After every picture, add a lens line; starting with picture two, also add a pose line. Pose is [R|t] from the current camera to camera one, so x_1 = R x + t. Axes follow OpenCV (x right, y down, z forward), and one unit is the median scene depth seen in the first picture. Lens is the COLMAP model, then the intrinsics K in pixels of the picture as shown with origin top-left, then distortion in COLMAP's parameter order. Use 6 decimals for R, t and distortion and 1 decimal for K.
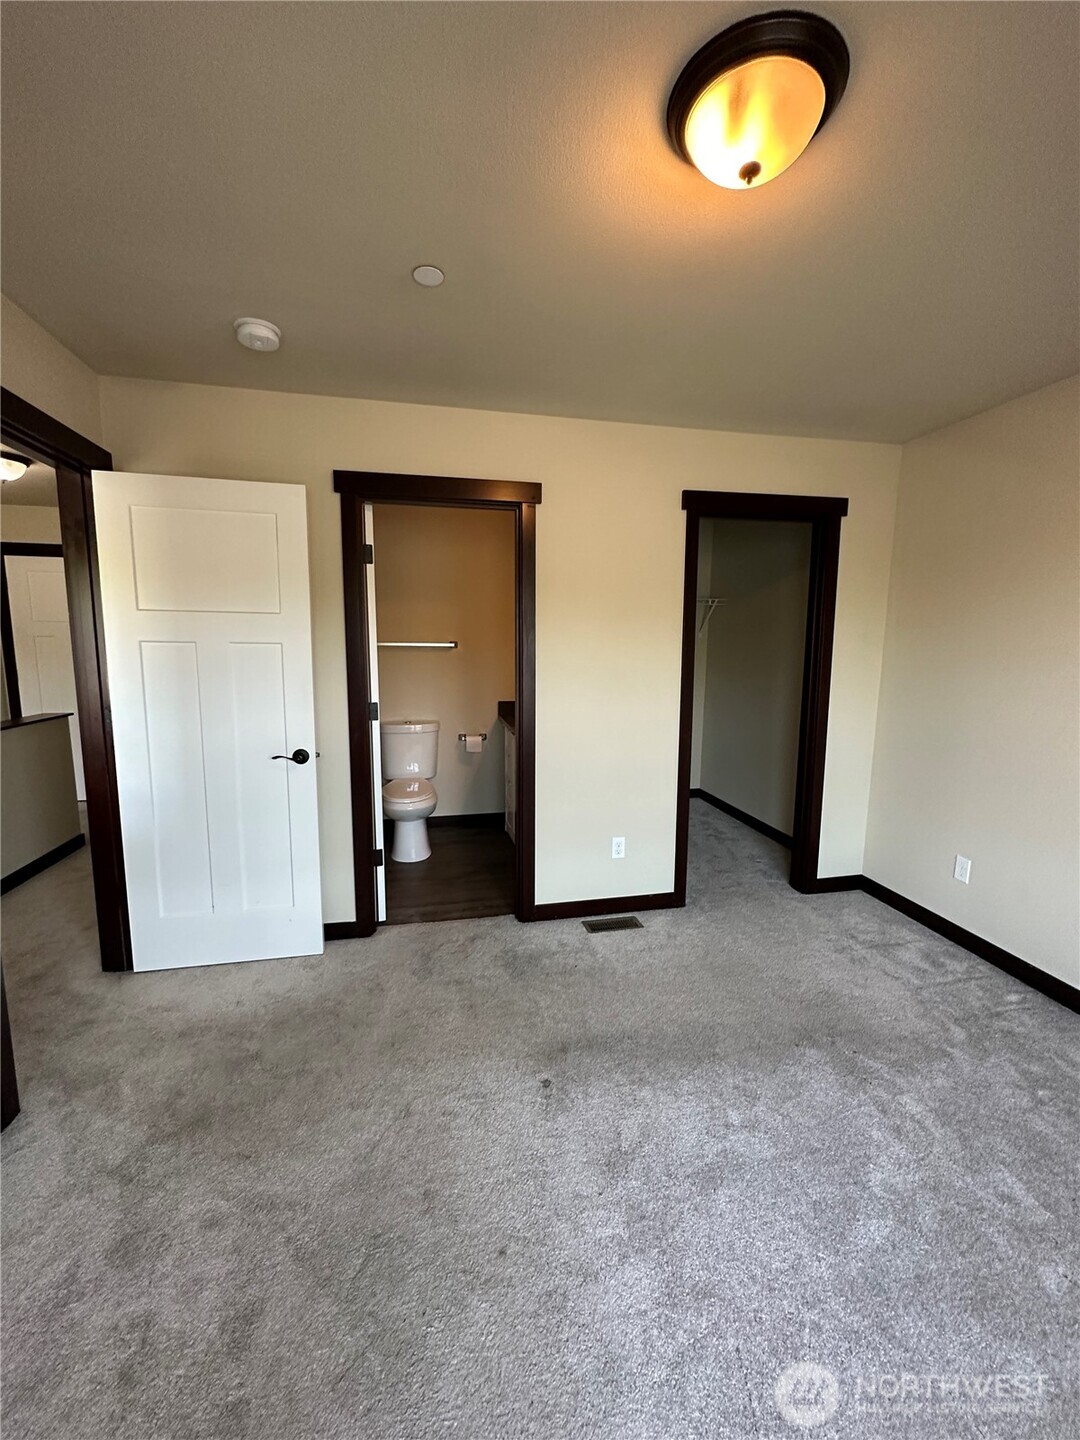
lens RADIAL K [[576.9, 0, 540.0], [0, 576.9, 720.0], [0, 0, 1]] dist [-0.000343, -0.000221]
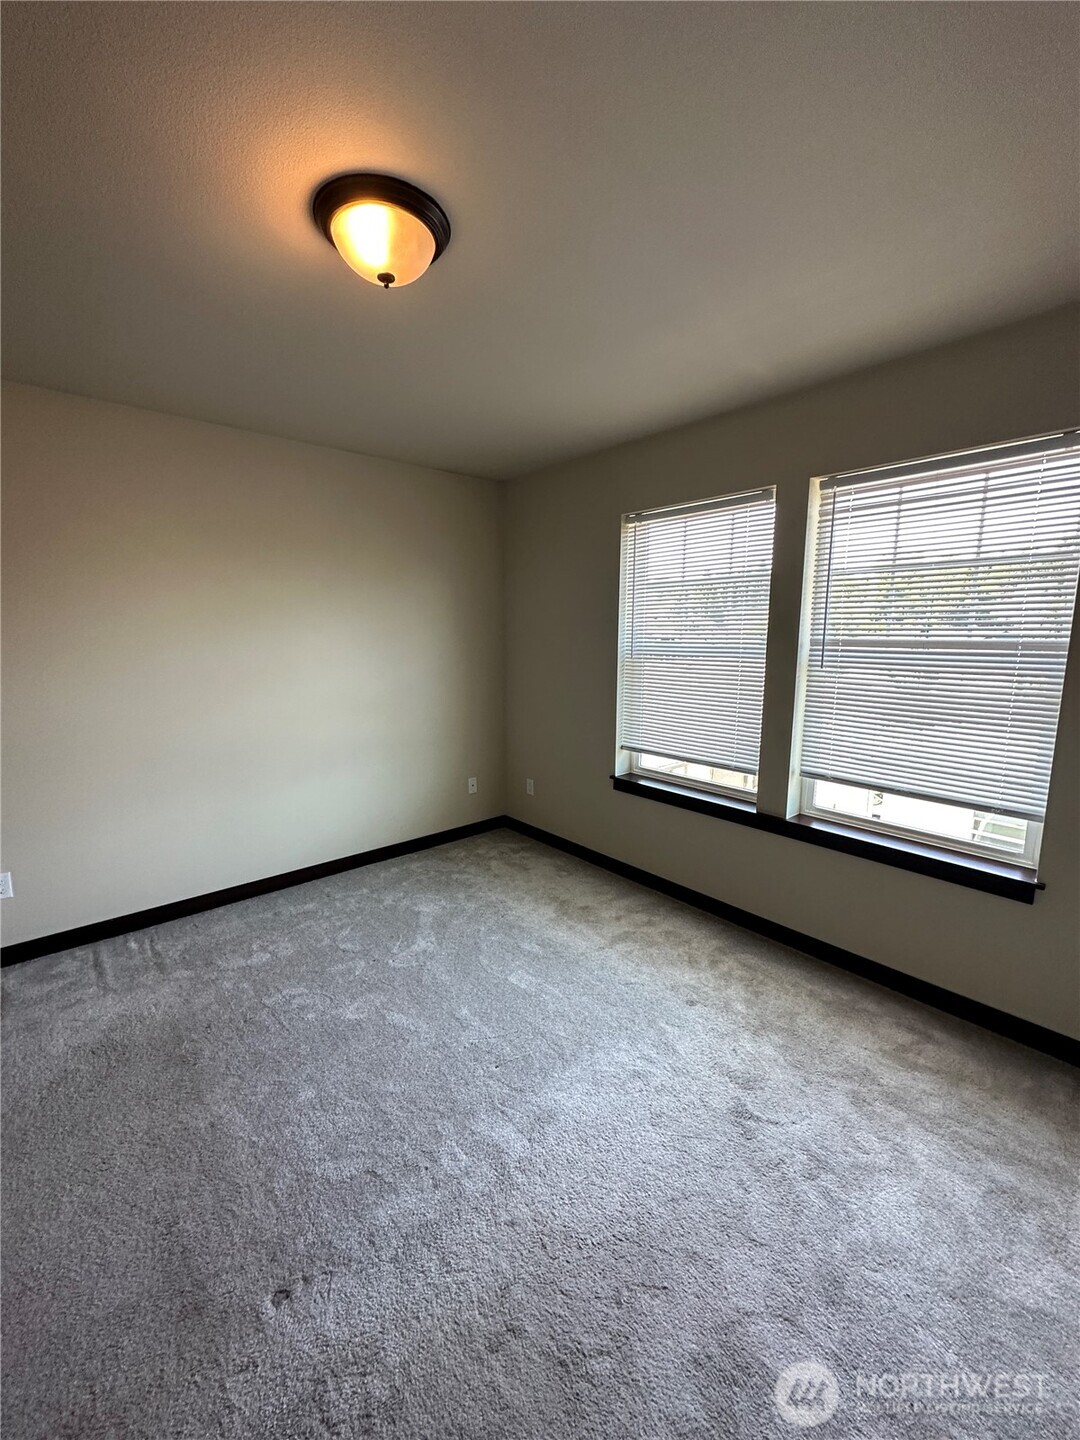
lens RADIAL K [[576.9, 0, 540.0], [0, 576.9, 720.0], [0, 0, 1]] dist [-0.000343, -0.000221]
pose [[-0.489611, -0.143499, 0.860052, -0.788898], [0.109391, 0.968462, 0.223862, -0.196526], [-0.865052, 0.203687, -0.458473, 1.127920]]
